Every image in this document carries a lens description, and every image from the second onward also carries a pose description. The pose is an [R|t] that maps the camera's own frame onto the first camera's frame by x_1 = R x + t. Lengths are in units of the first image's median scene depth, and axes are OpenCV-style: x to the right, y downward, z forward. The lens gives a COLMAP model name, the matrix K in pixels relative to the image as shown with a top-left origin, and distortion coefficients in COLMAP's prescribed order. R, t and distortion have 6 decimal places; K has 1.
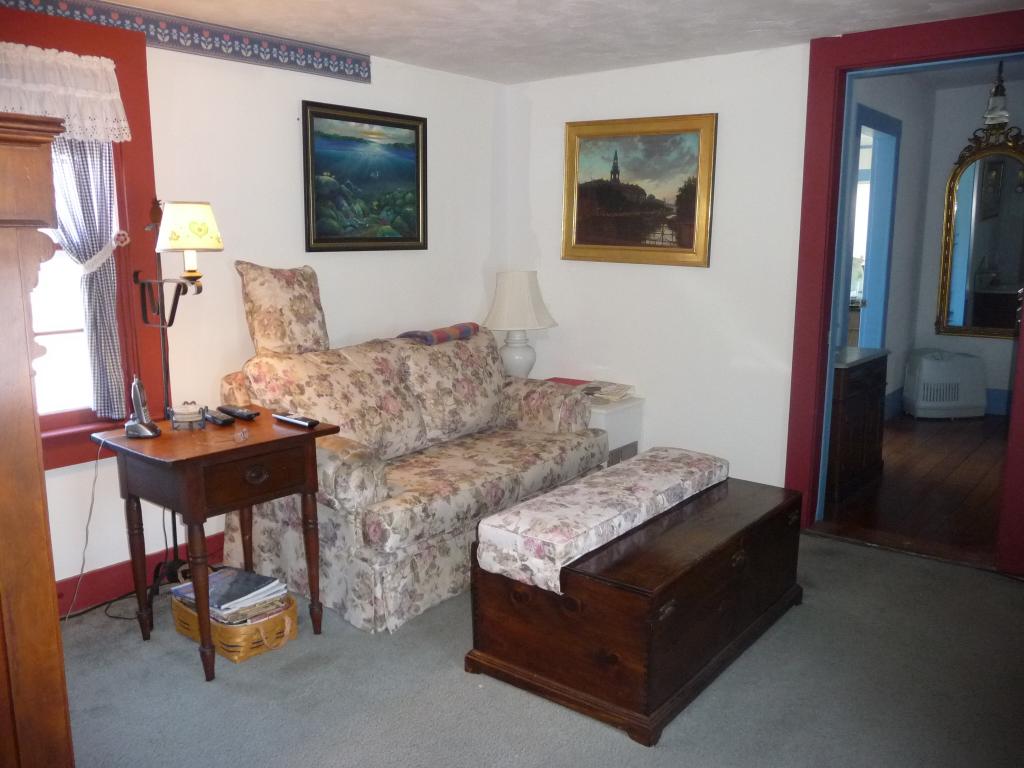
lens RADIAL K [[835.6, 0, 509.4], [0, 835.6, 381.2], [0, 0, 1]] dist [-0.041078, 0.034878]
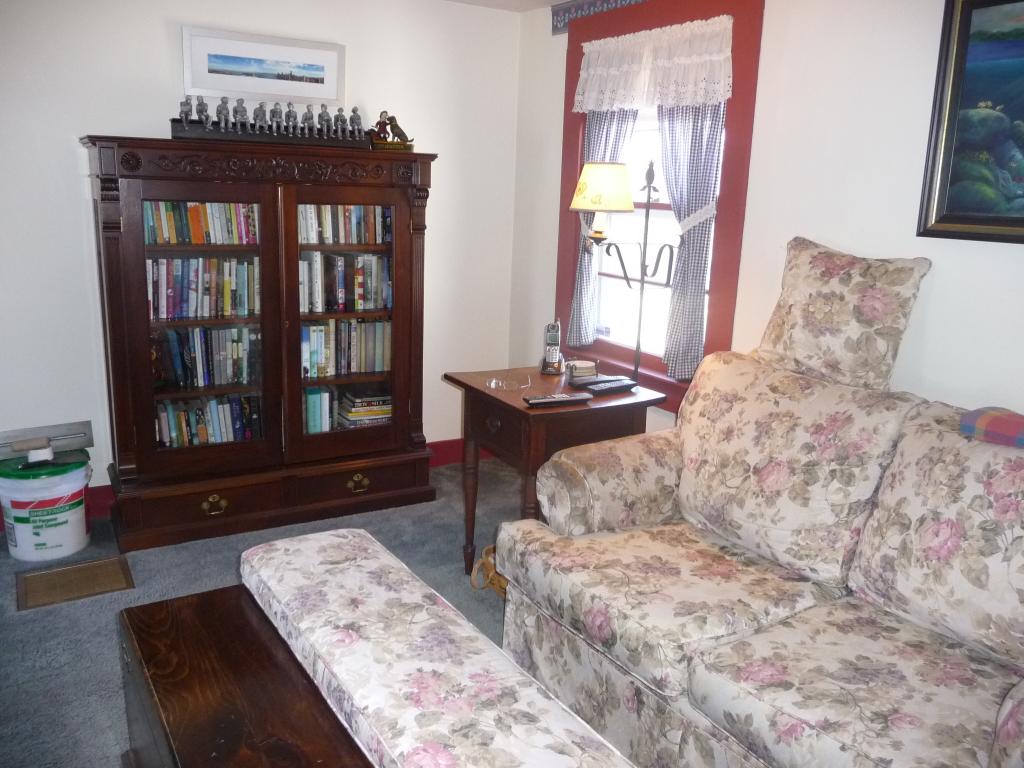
lens RADIAL K [[835.6, 0, 508.6], [0, 835.6, 383.9], [0, 0, 1]] dist [-0.041078, 0.034878]
pose [[-0.325547, 0.204774, -0.923086, 0.482906], [-0.196020, 0.940441, 0.277754, -0.170803], [0.924984, 0.271365, -0.266018, 0.952161]]
